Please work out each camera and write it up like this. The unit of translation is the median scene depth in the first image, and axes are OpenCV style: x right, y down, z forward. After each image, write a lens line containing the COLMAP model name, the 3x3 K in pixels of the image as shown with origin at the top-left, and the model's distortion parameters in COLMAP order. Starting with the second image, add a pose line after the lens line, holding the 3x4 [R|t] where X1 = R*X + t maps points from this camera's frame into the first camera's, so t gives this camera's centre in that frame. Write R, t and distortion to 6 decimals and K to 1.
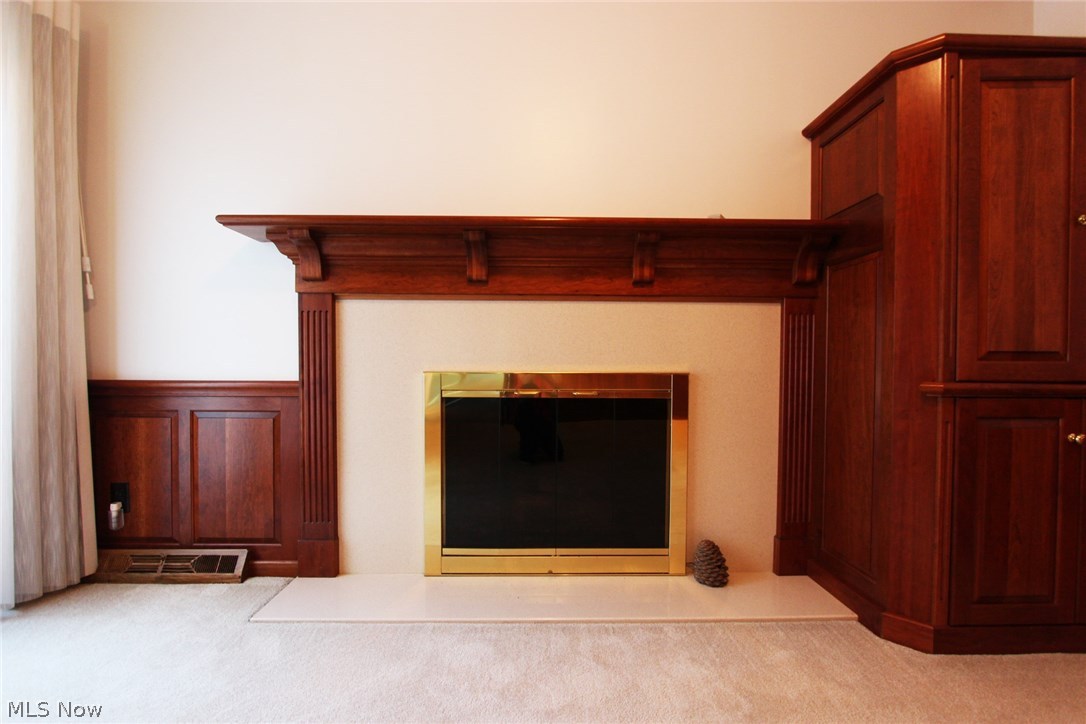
lens RADIAL K [[497.4, 0, 546.7], [0, 497.4, 372.3], [0, 0, 1]] dist [-0.022263, 0.000990]
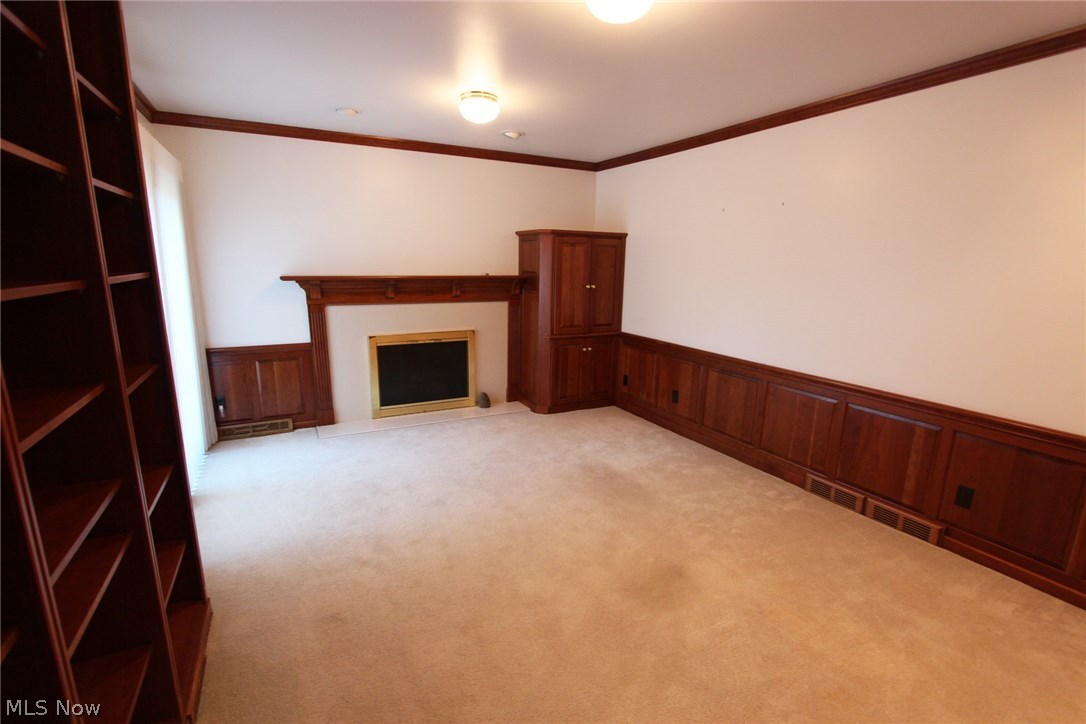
lens RADIAL K [[497.4, 0, 545.5], [0, 497.4, 365.1], [0, 0, 1]] dist [-0.022263, 0.000990]
pose [[0.893482, -0.084047, 0.441164, -0.554518], [-0.003806, 0.980880, 0.194578, -0.333397], [-0.449083, -0.175531, 0.876079, -1.502505]]
